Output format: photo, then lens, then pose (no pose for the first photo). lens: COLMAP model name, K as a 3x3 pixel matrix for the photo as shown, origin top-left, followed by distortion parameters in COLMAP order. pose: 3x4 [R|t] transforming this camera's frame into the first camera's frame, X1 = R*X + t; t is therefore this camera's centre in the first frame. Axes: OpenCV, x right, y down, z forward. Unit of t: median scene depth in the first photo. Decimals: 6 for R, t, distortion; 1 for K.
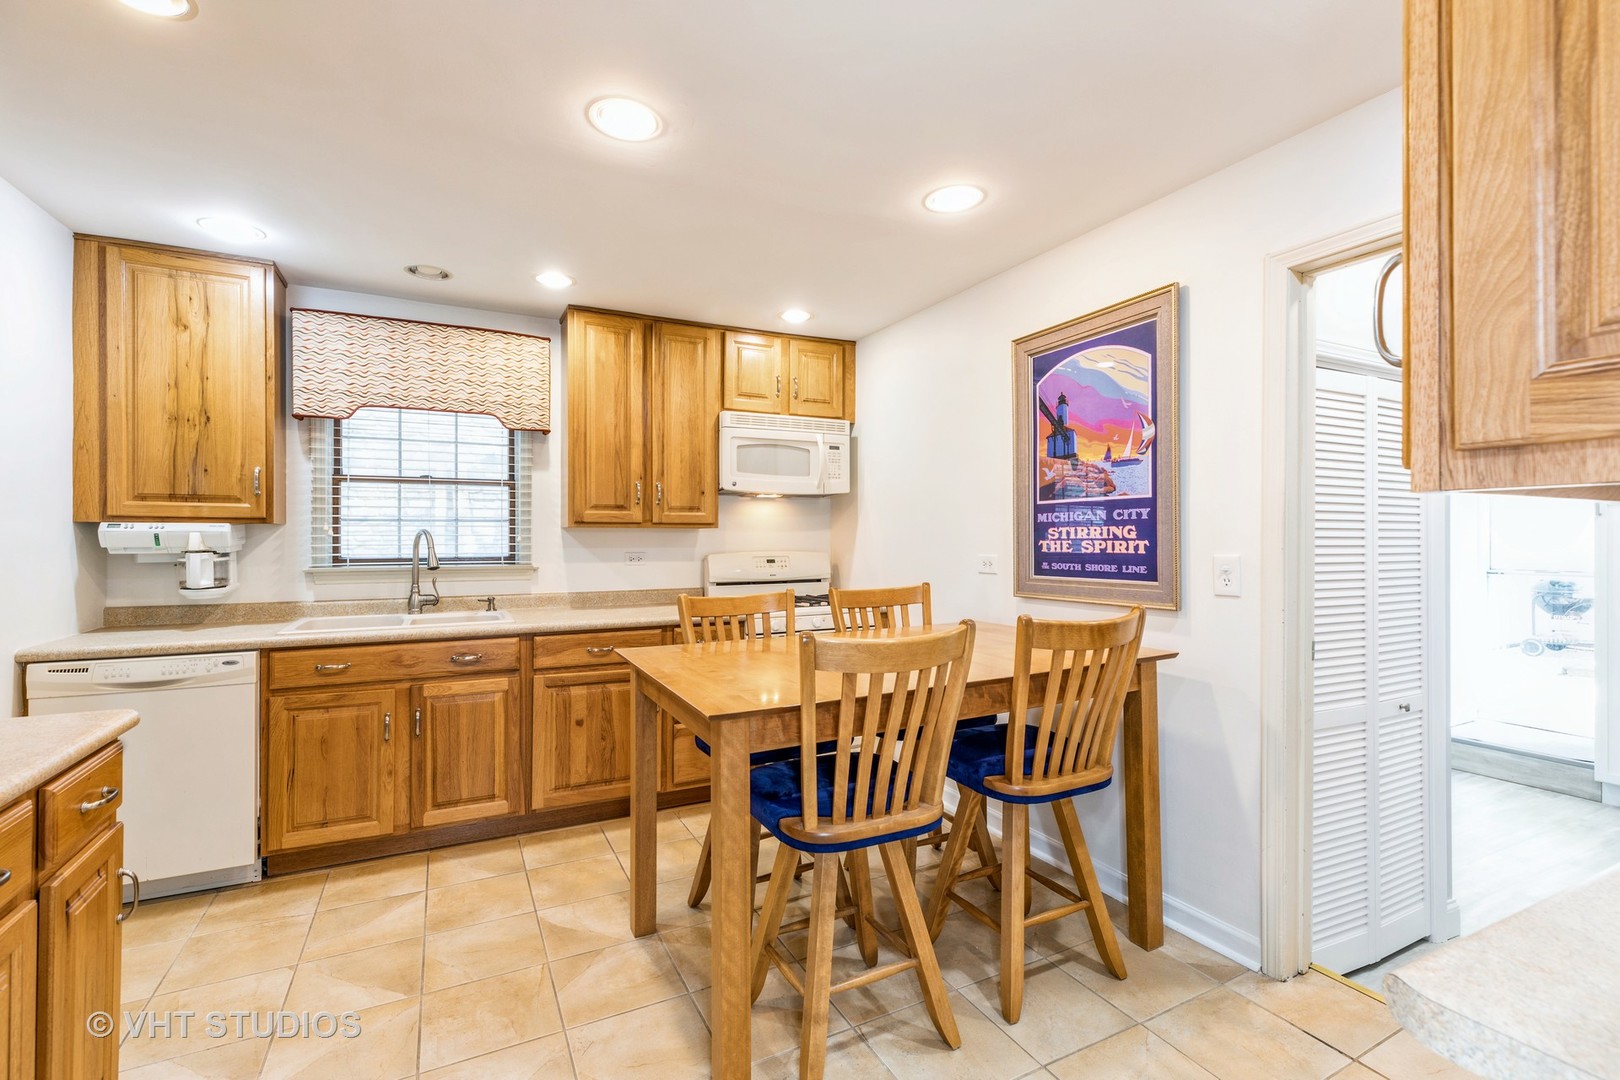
lens RADIAL K [[774.8, 0, 869.3], [0, 774.8, 535.3], [0, 0, 1]] dist [0.004810, -0.000293]
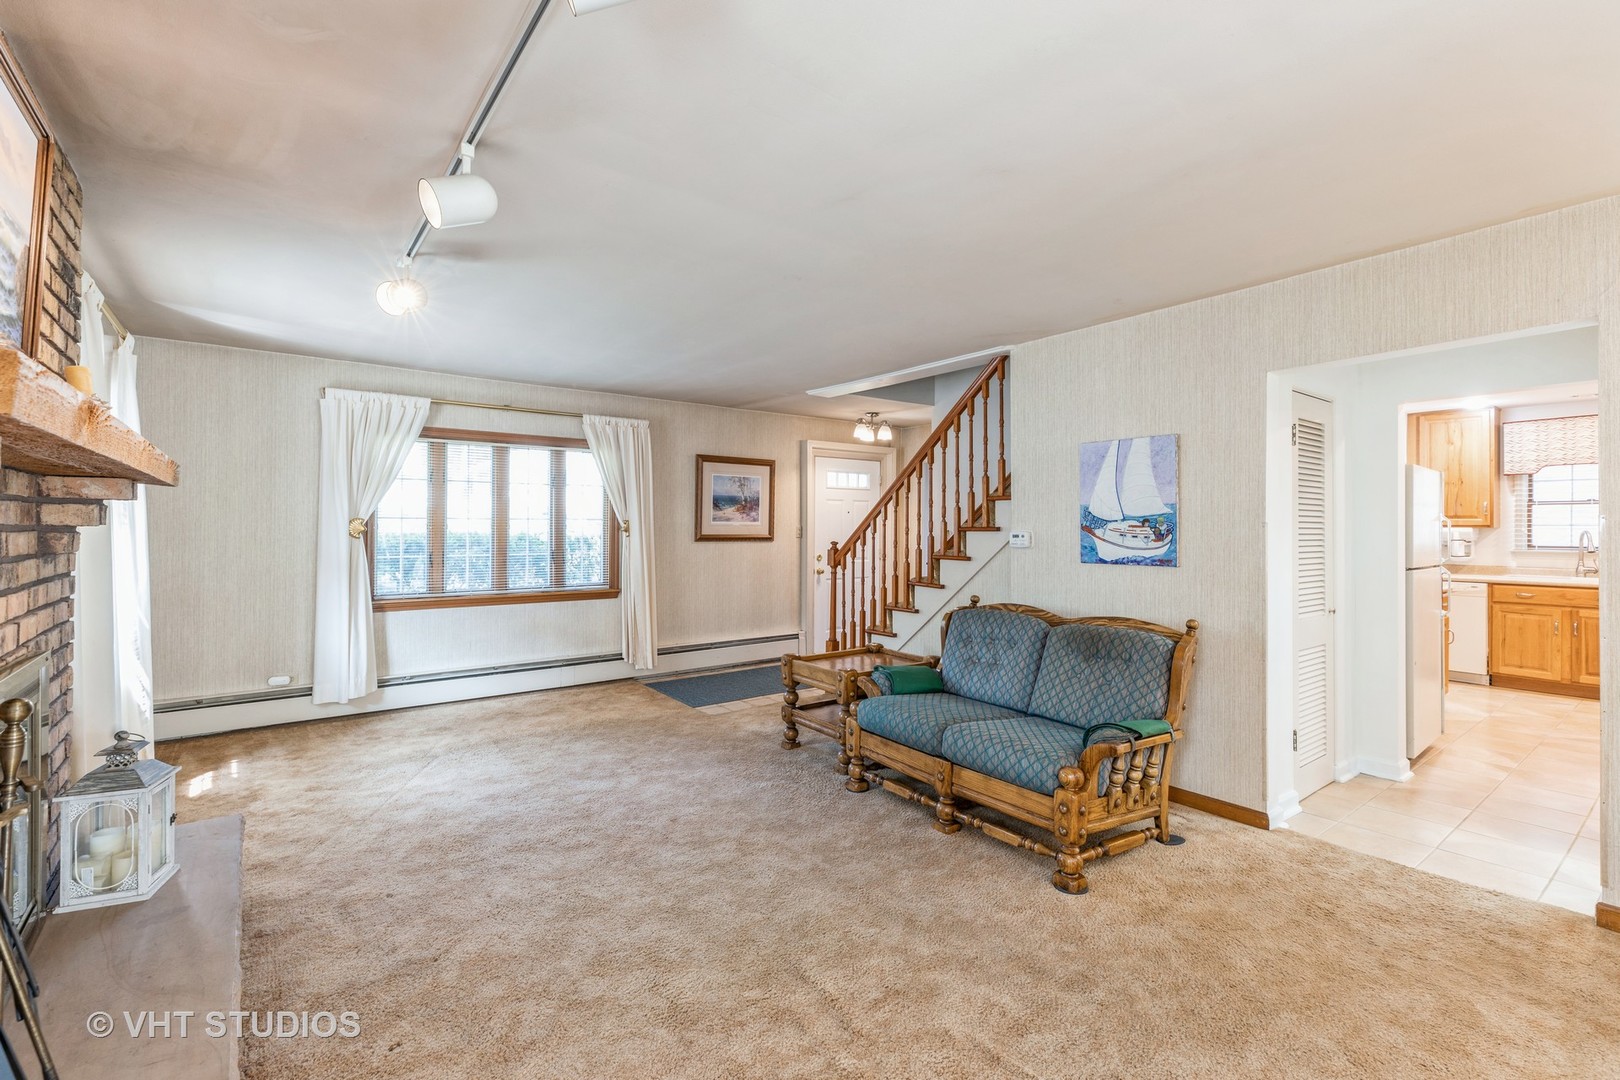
lens RADIAL K [[717.4, 0, 806.0], [0, 717.4, 533.8], [0, 0, 1]] dist [0.006185, 0.000311]
pose [[0.160161, -0.000697, -0.987091, 0.841784], [-0.000370, 1.000000, -0.000766, 0.003037], [0.987091, 0.000488, 0.160161, -1.122576]]
